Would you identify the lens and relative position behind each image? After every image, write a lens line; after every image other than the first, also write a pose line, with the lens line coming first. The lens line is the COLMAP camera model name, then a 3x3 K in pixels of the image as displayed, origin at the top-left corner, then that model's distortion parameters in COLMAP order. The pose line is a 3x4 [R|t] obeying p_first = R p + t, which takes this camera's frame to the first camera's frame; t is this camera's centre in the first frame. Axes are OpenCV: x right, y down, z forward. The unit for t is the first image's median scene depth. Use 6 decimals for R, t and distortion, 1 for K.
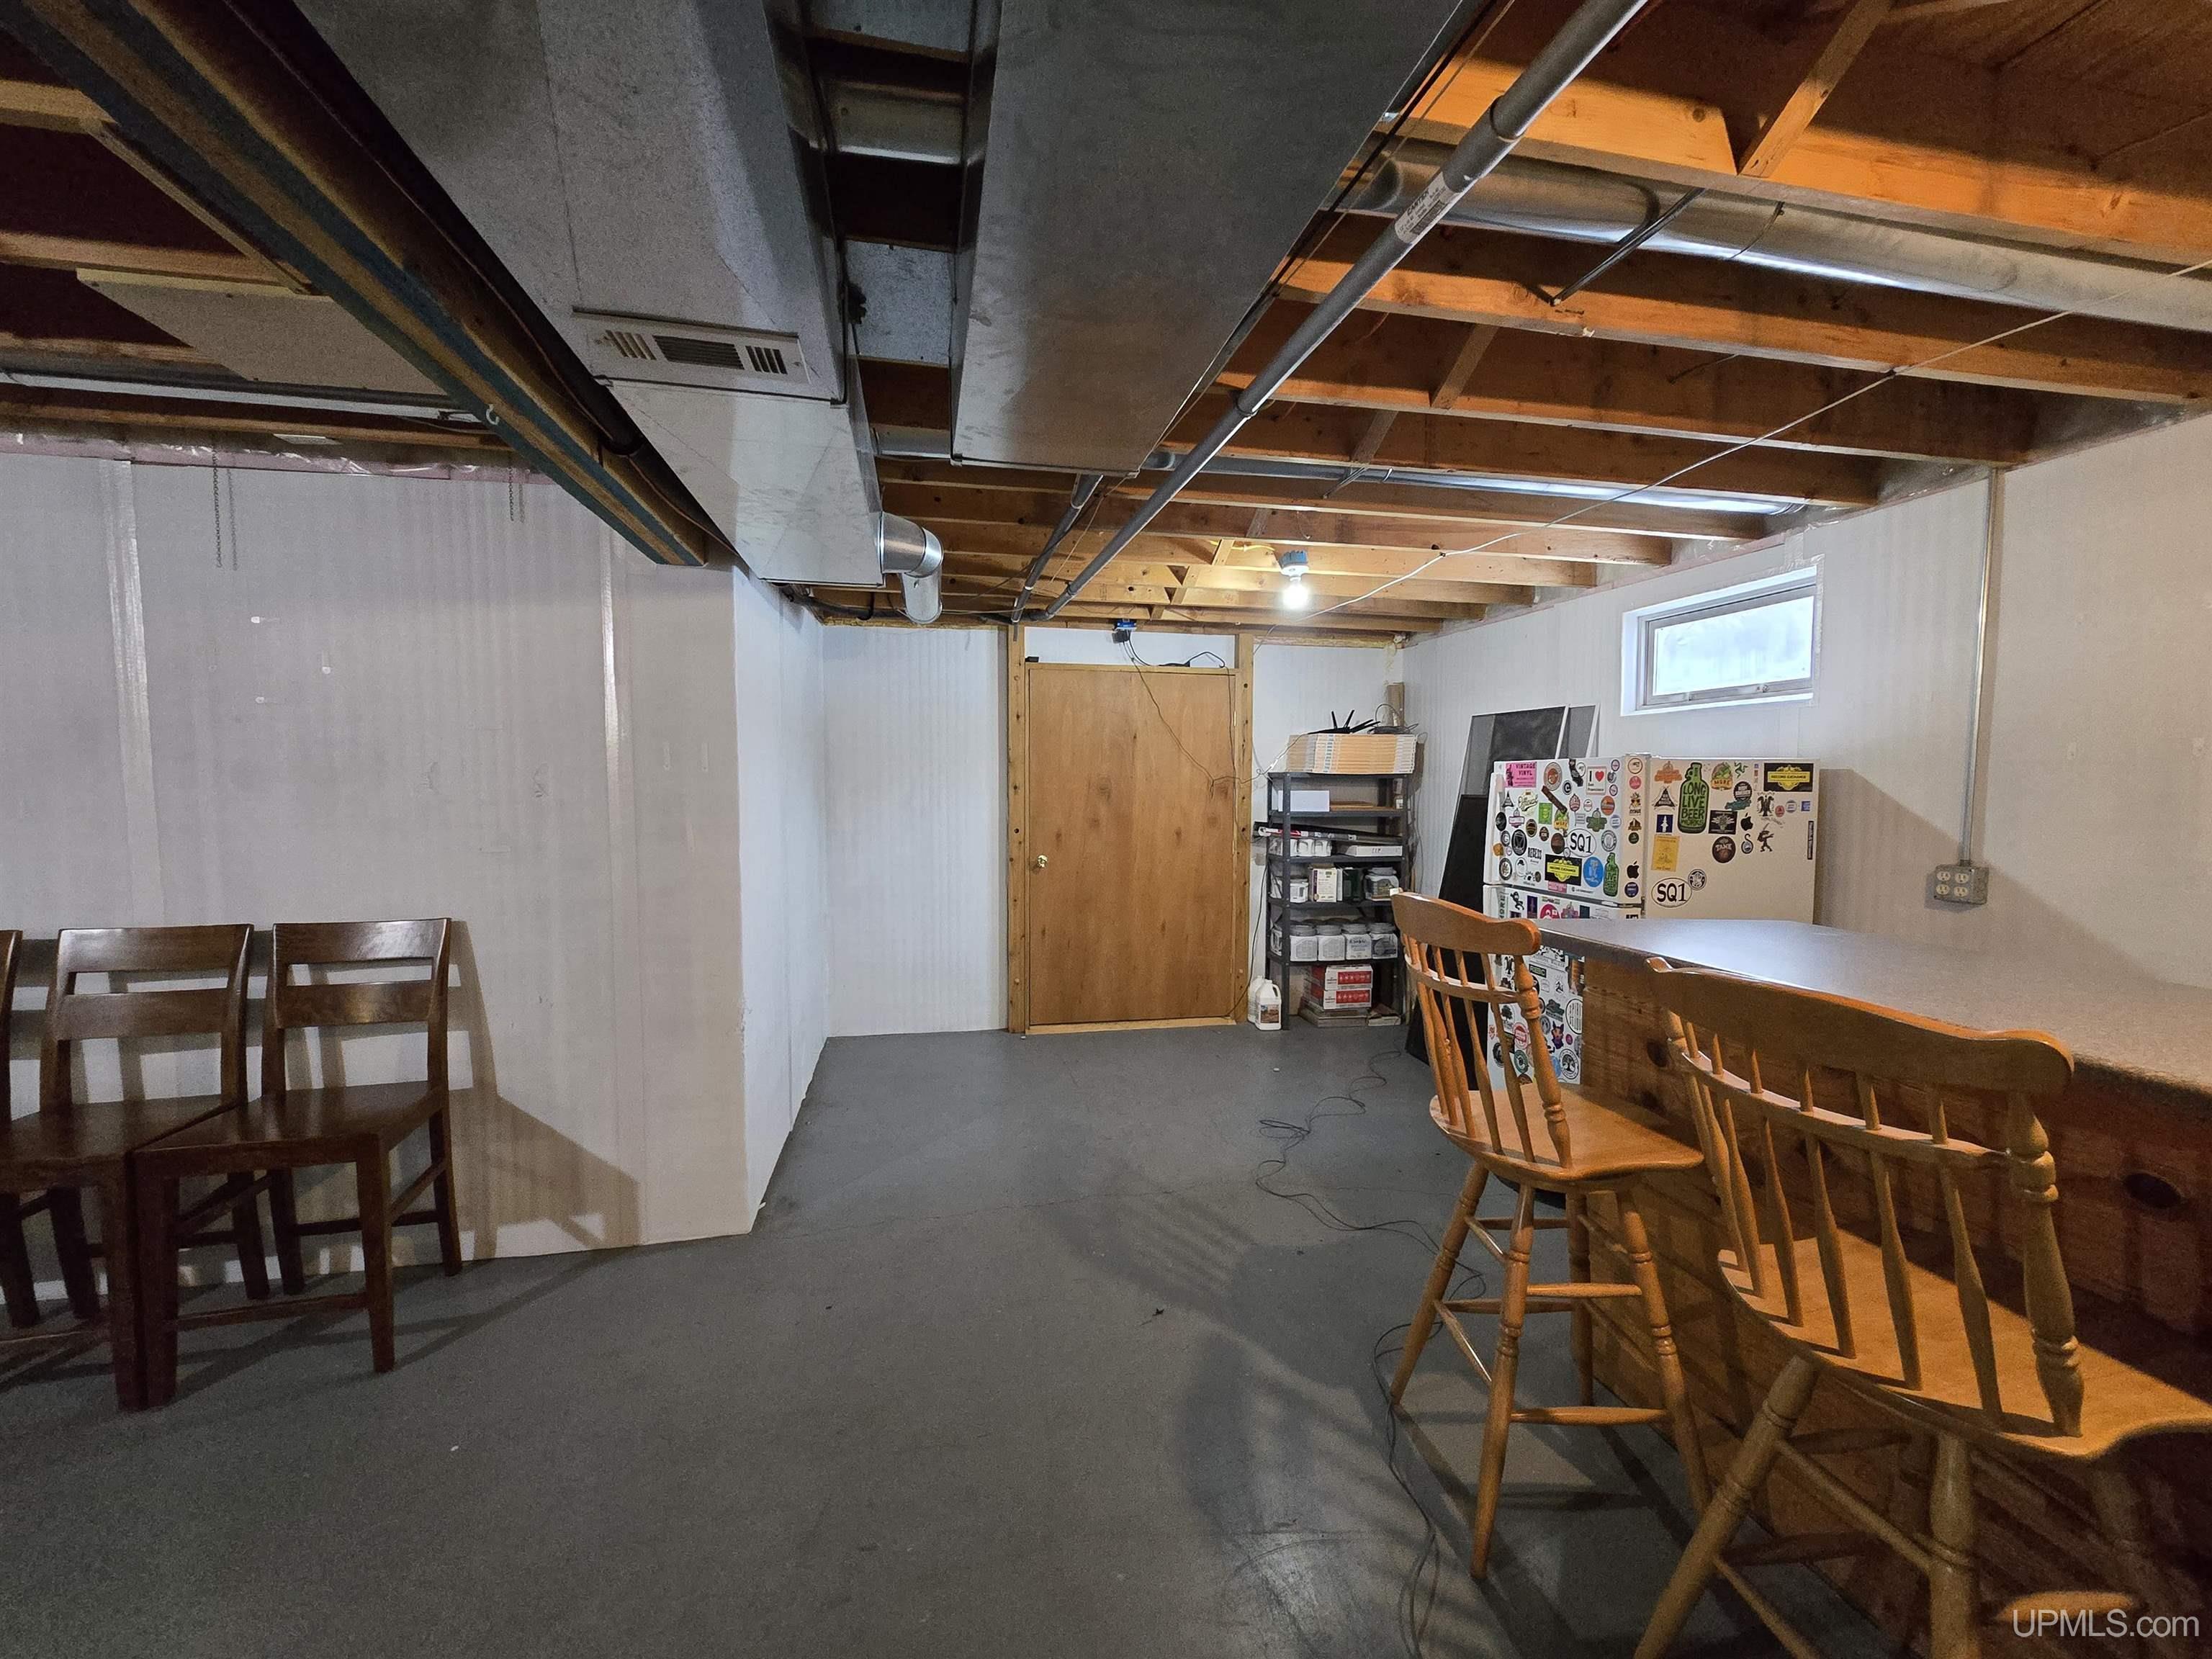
lens RADIAL K [[900.3, 0, 1118.1], [0, 900.3, 835.5], [0, 0, 1]] dist [-0.010498, 0.004725]
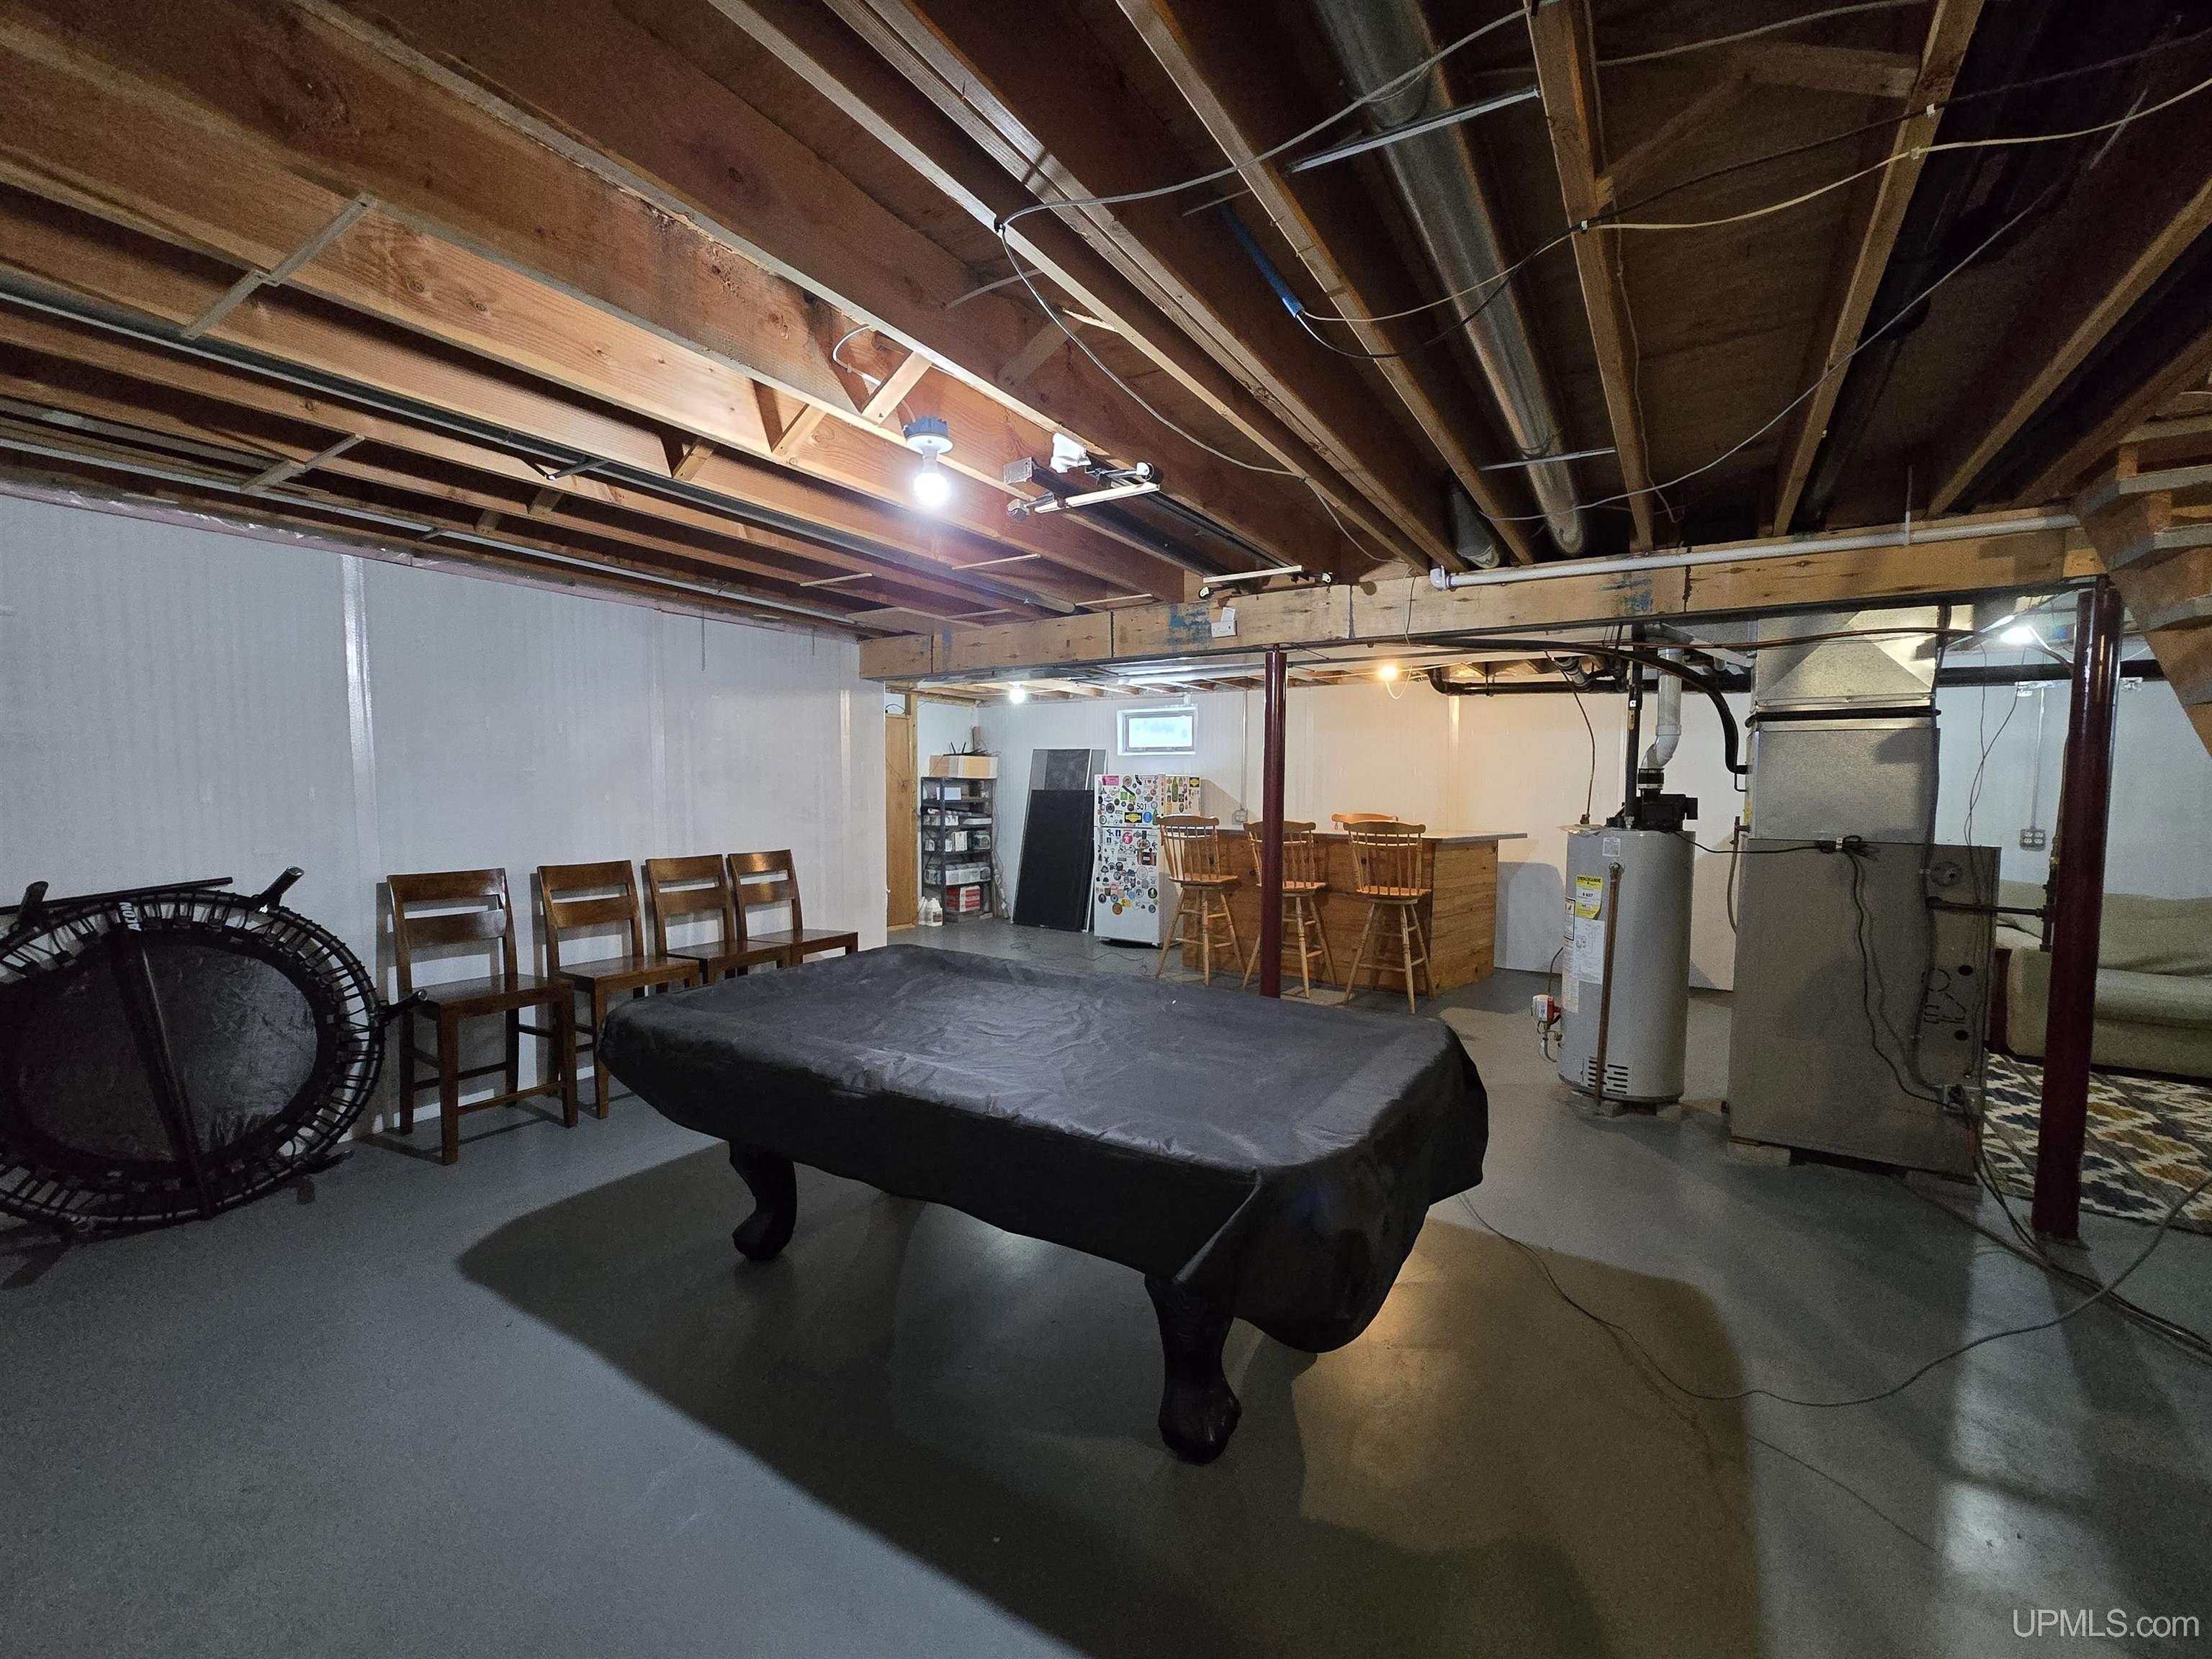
lens RADIAL K [[900.3, 0, 1118.1], [0, 900.3, 835.5], [0, 0, 1]] dist [-0.010498, 0.004725]
pose [[0.694256, -0.036539, 0.718800, -0.831199], [0.036746, 0.999207, 0.015302, 0.028753], [-0.718790, 0.015790, 0.695048, -0.454702]]
